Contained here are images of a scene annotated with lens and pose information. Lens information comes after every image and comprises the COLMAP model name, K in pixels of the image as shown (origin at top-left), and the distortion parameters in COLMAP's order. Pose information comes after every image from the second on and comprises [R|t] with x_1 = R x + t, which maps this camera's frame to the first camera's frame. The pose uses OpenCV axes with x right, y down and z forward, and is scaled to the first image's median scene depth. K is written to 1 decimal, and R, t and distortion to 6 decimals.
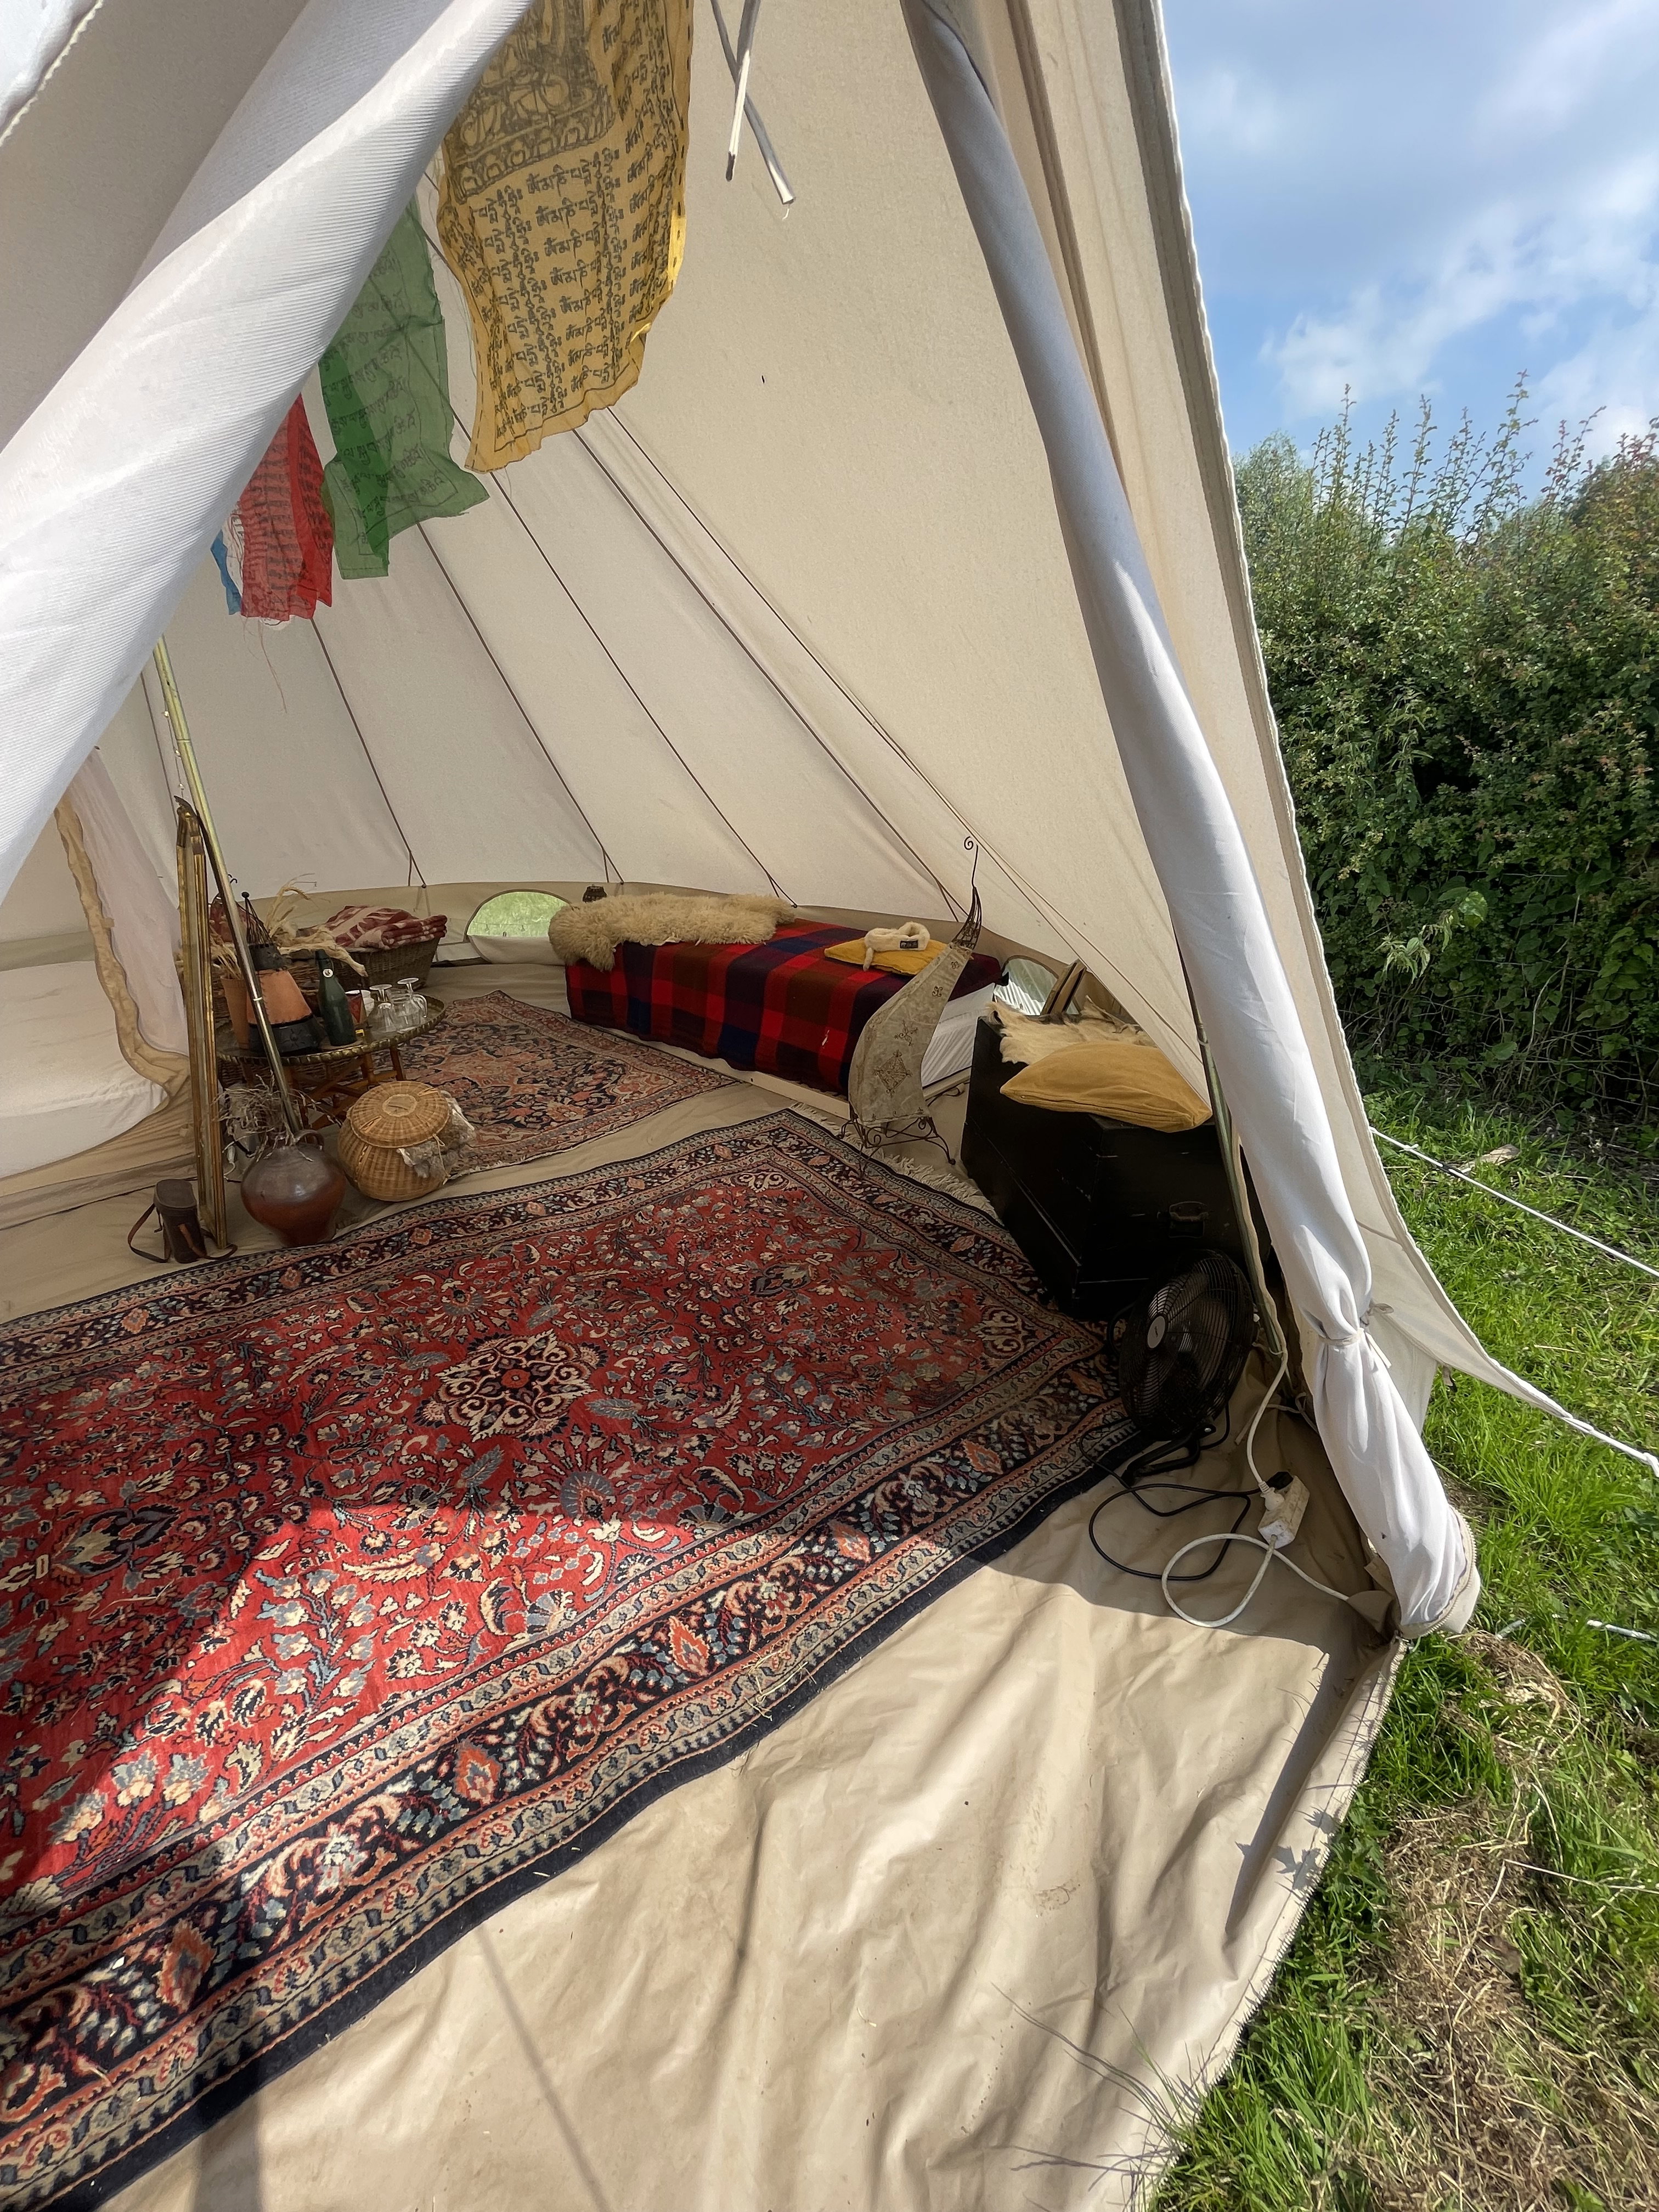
lens RADIAL K [[894.8, 0, 826.1], [0, 894.8, 1110.2], [0, 0, 1]] dist [-0.002422, -0.000224]
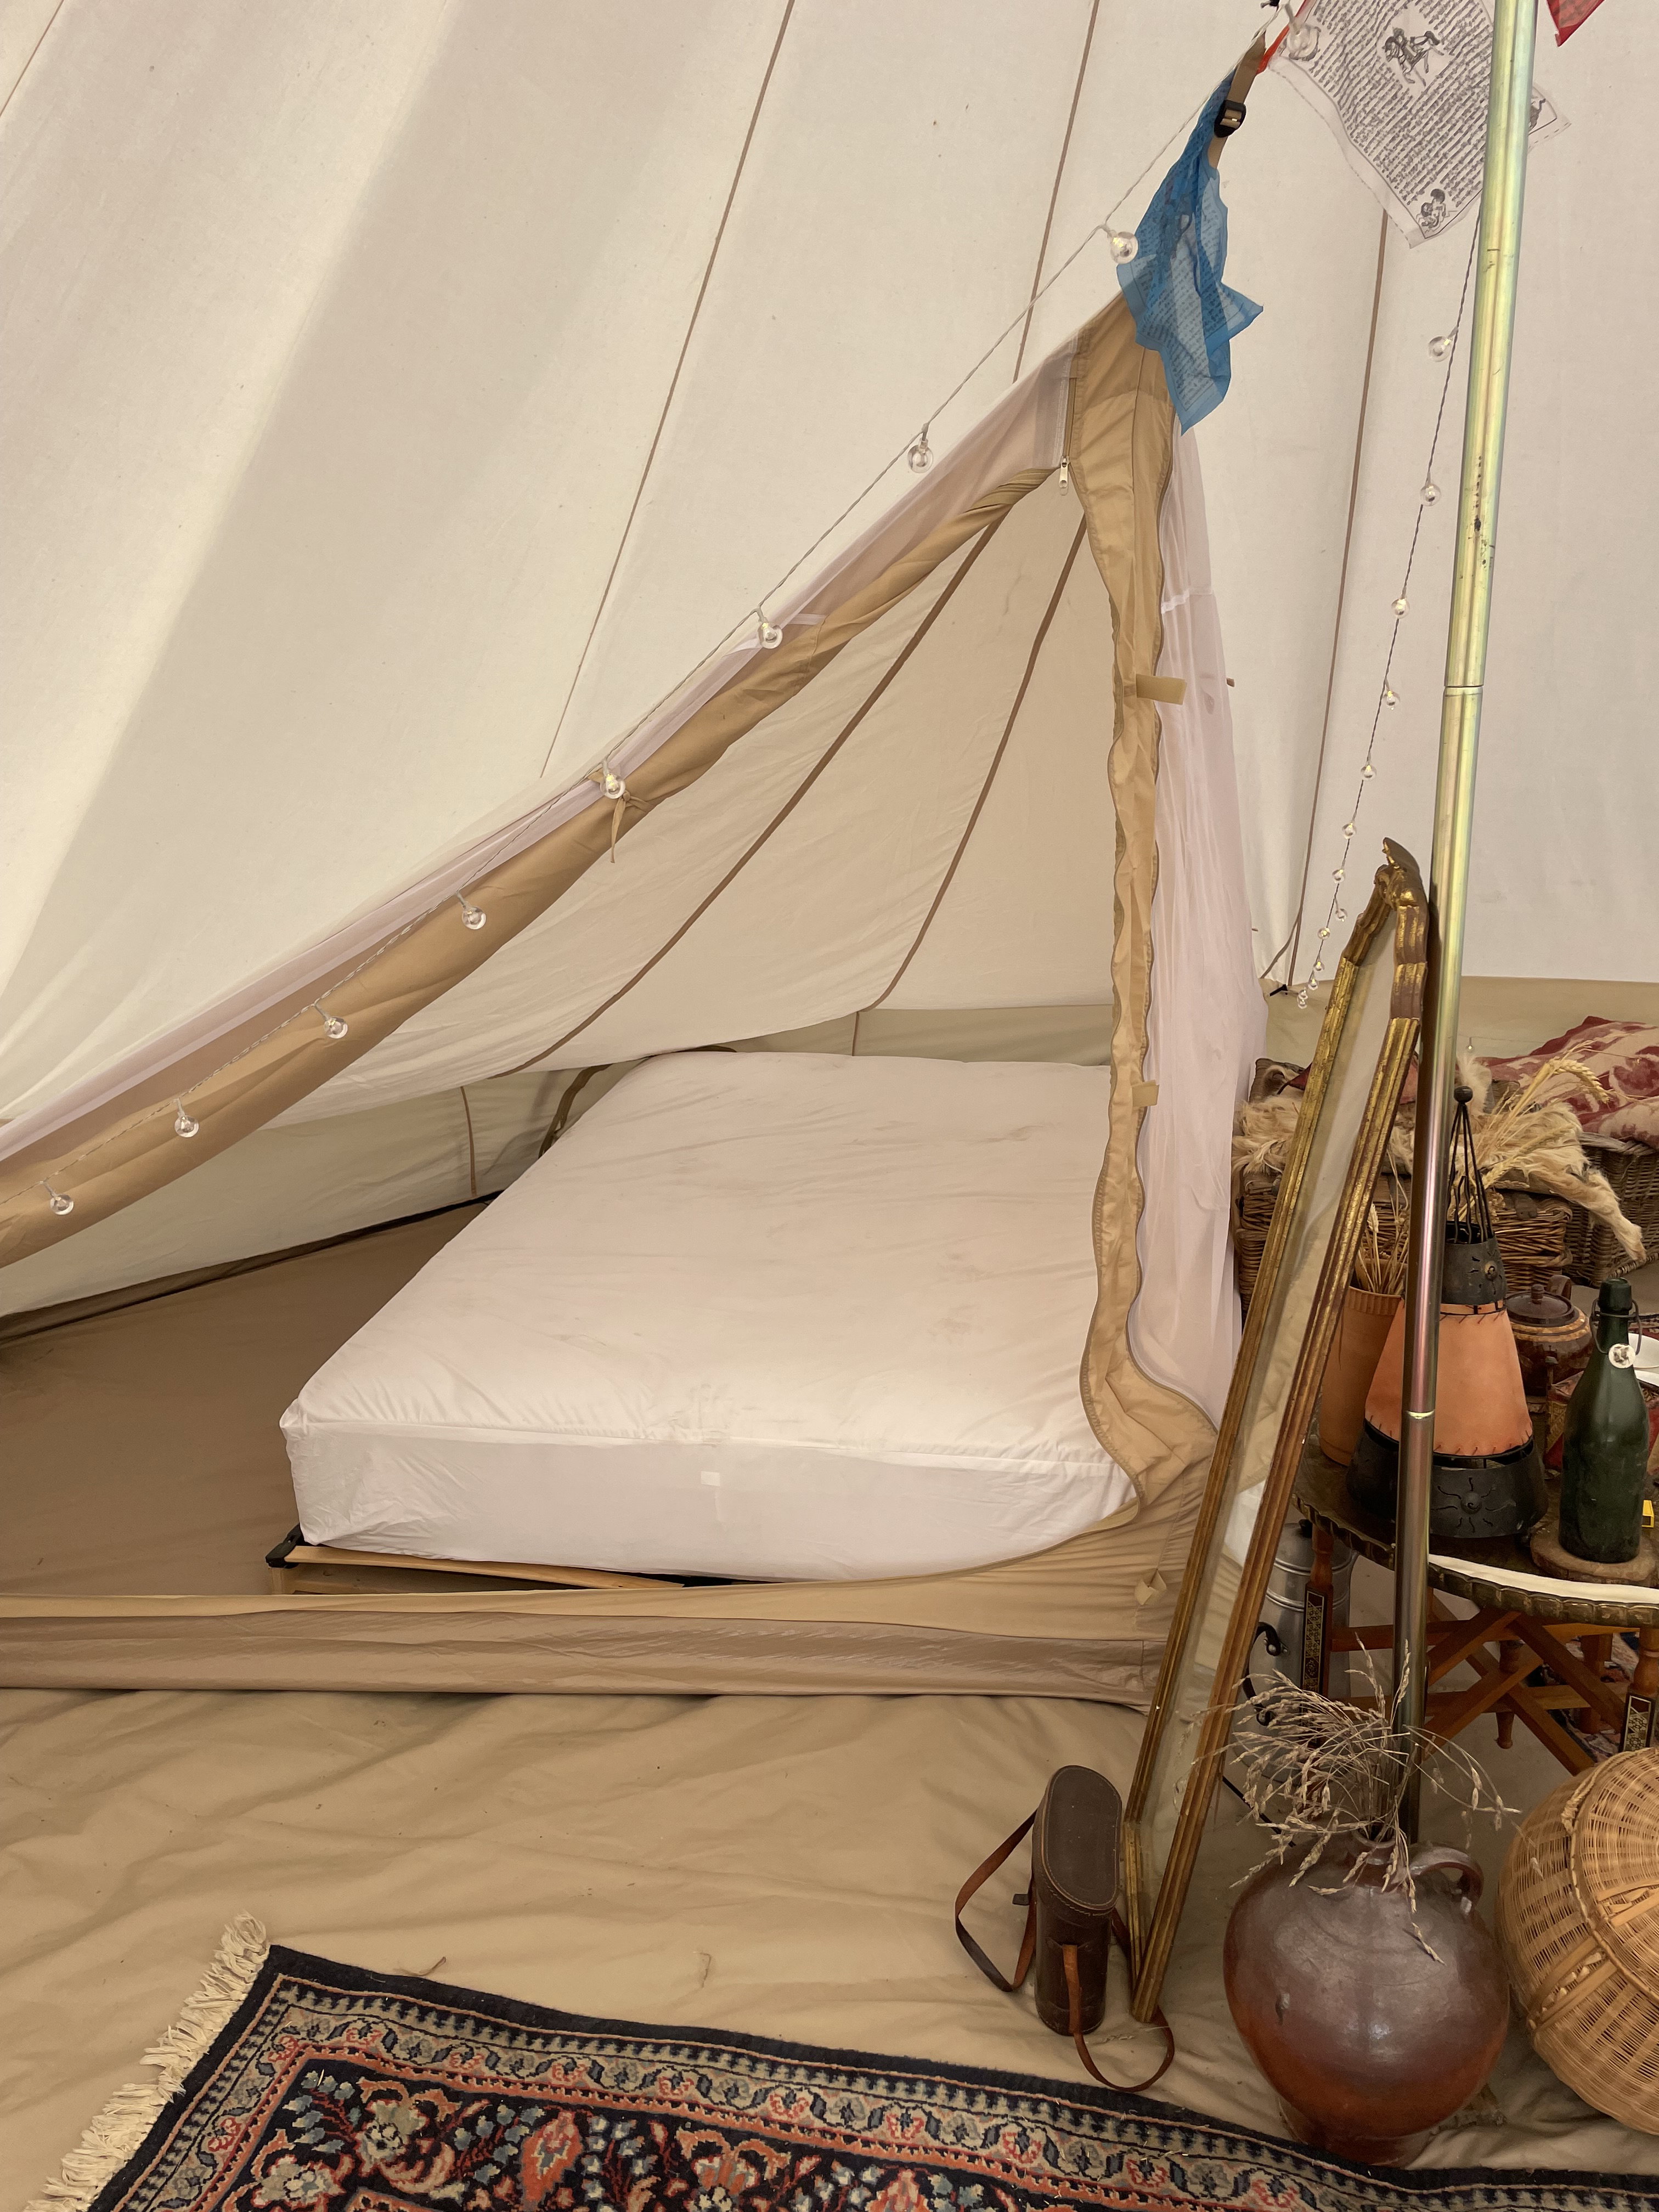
lens RADIAL K [[1674.3, 0, 836.1], [0, 1674.3, 1140.9], [0, 0, 1]] dist [0.014979, -0.003015]
pose [[0.657710, 0.205135, -0.724801, -0.421406], [-0.273640, 0.961537, 0.023826, -0.220227], [0.701811, 0.182664, 0.688546, 0.472797]]
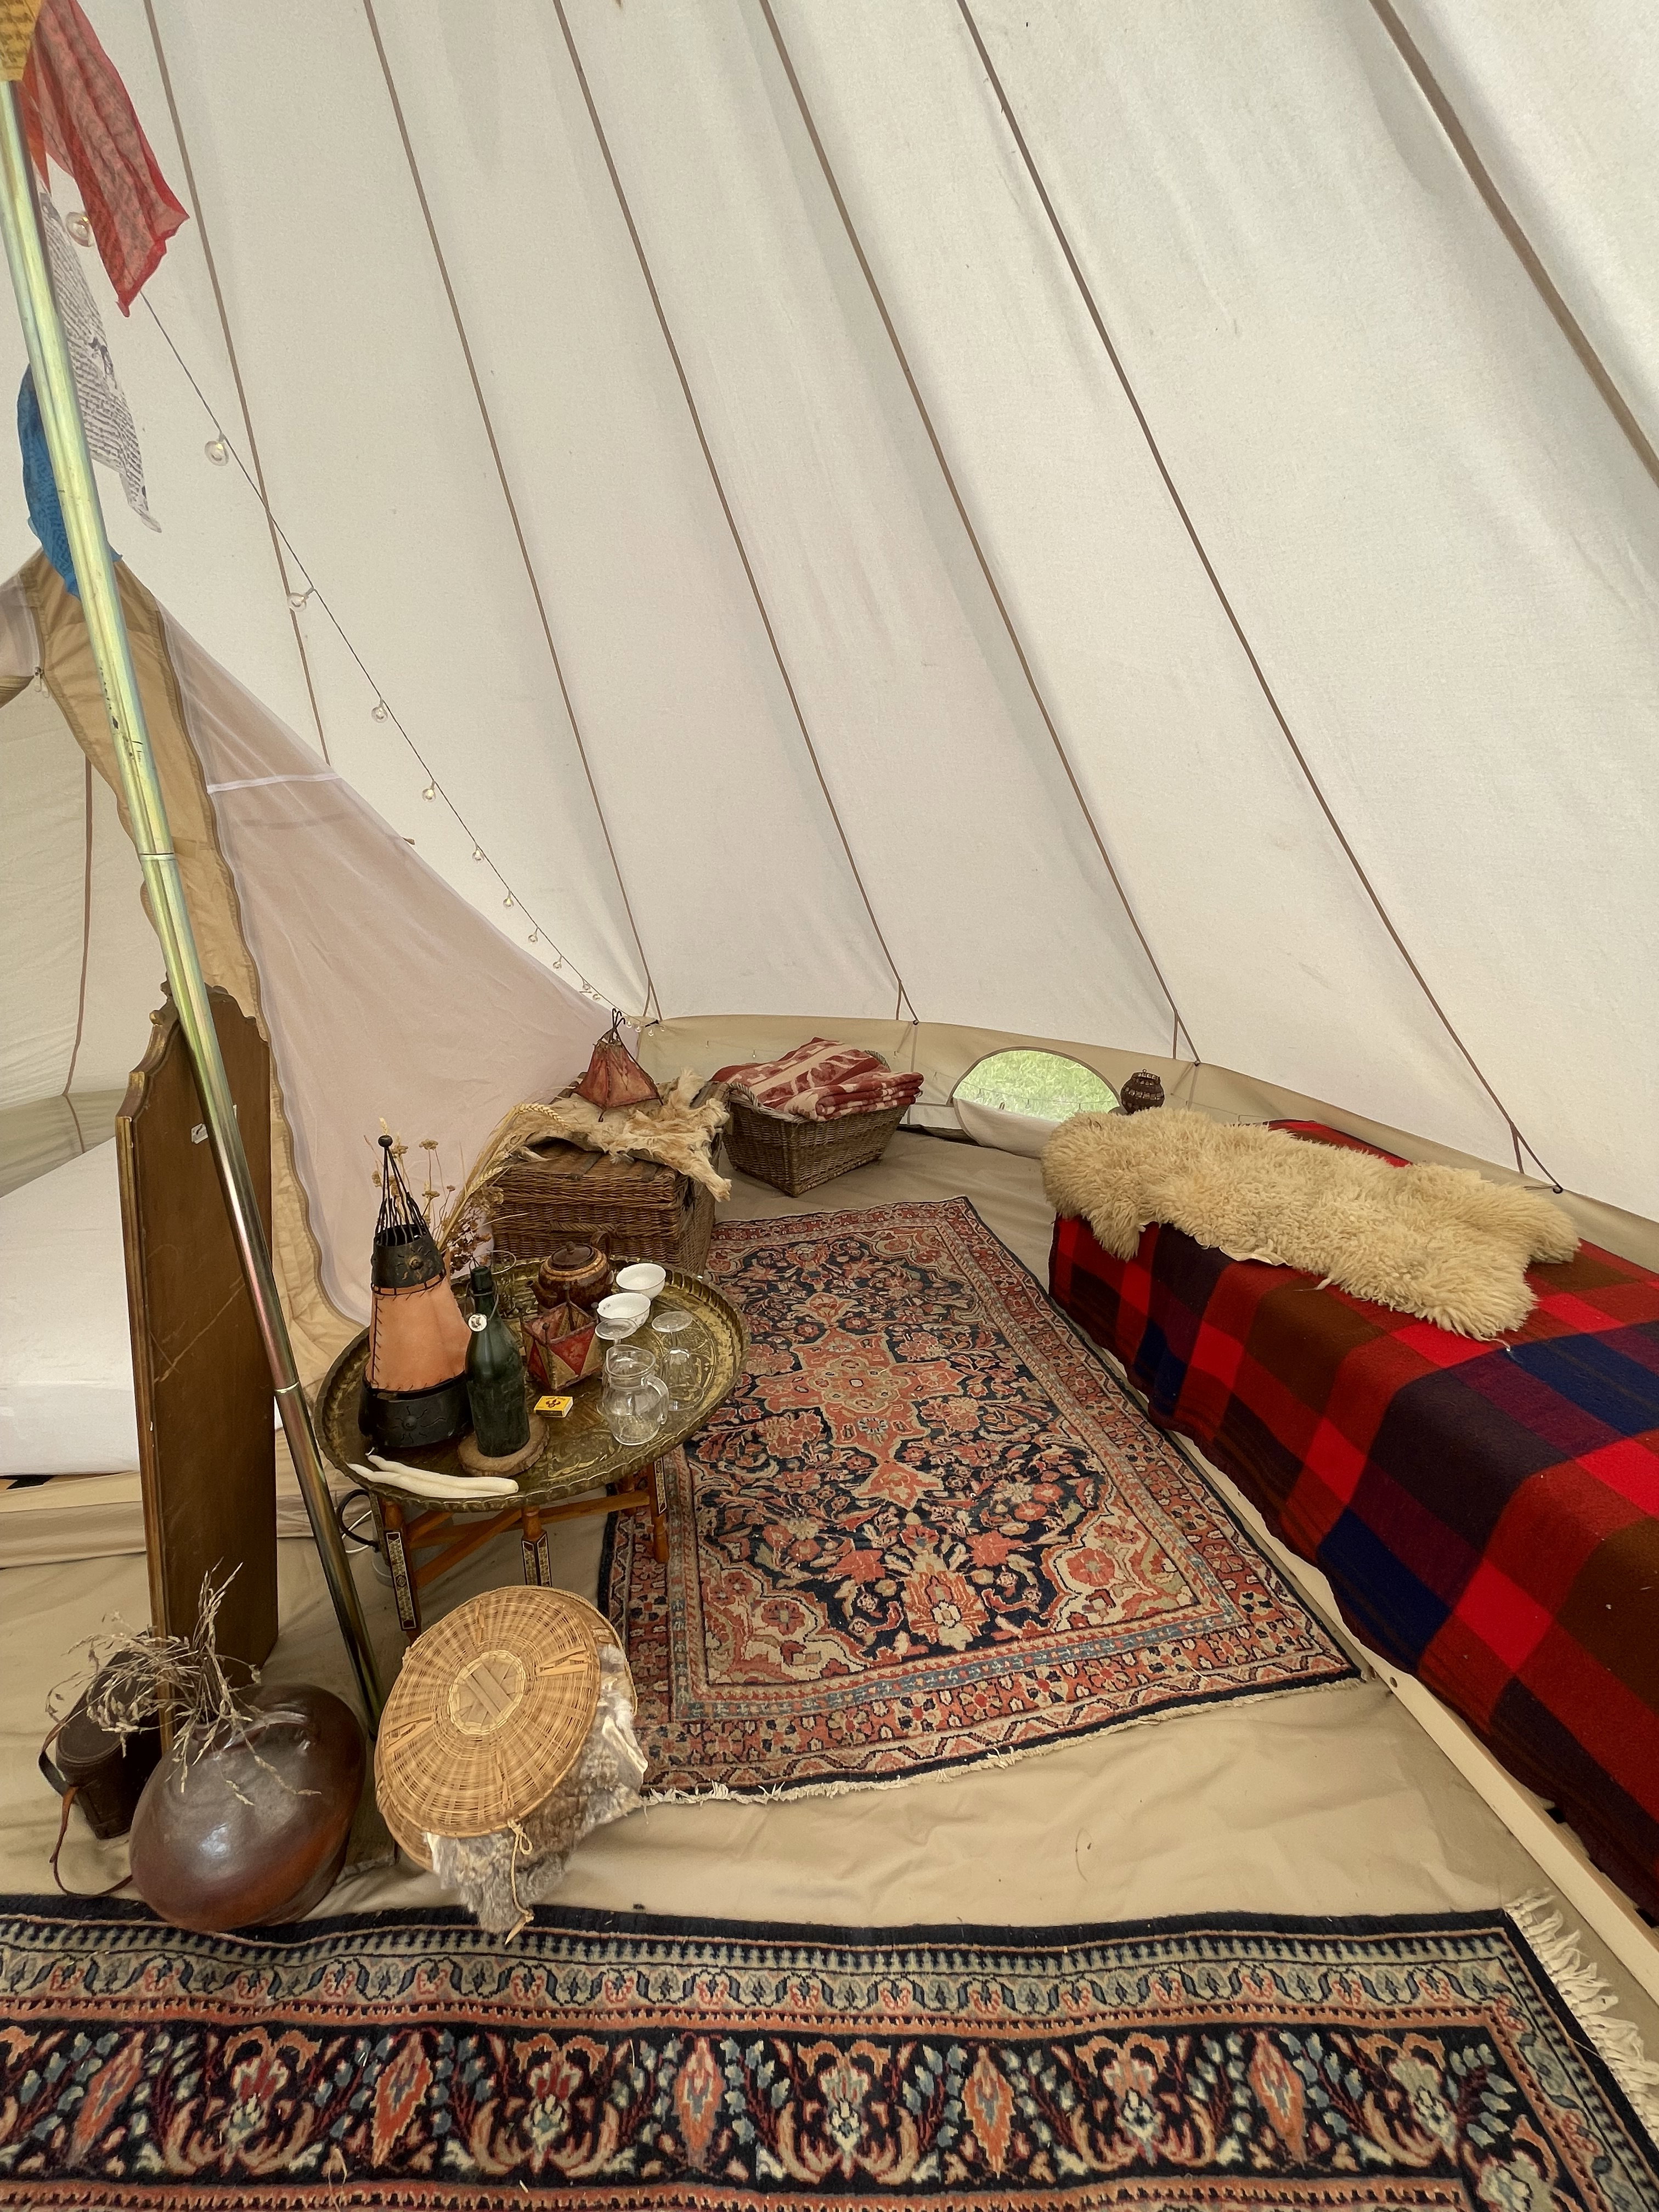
lens RADIAL K [[897.9, 0, 829.5], [0, 897.9, 1106.0], [0, 0, 1]] dist [-0.000511, -0.000178]
pose [[0.807351, 0.197948, -0.555878, -0.215830], [-0.242345, 0.970168, -0.006503, -0.413027], [0.538008, 0.139965, 0.831238, 0.919461]]
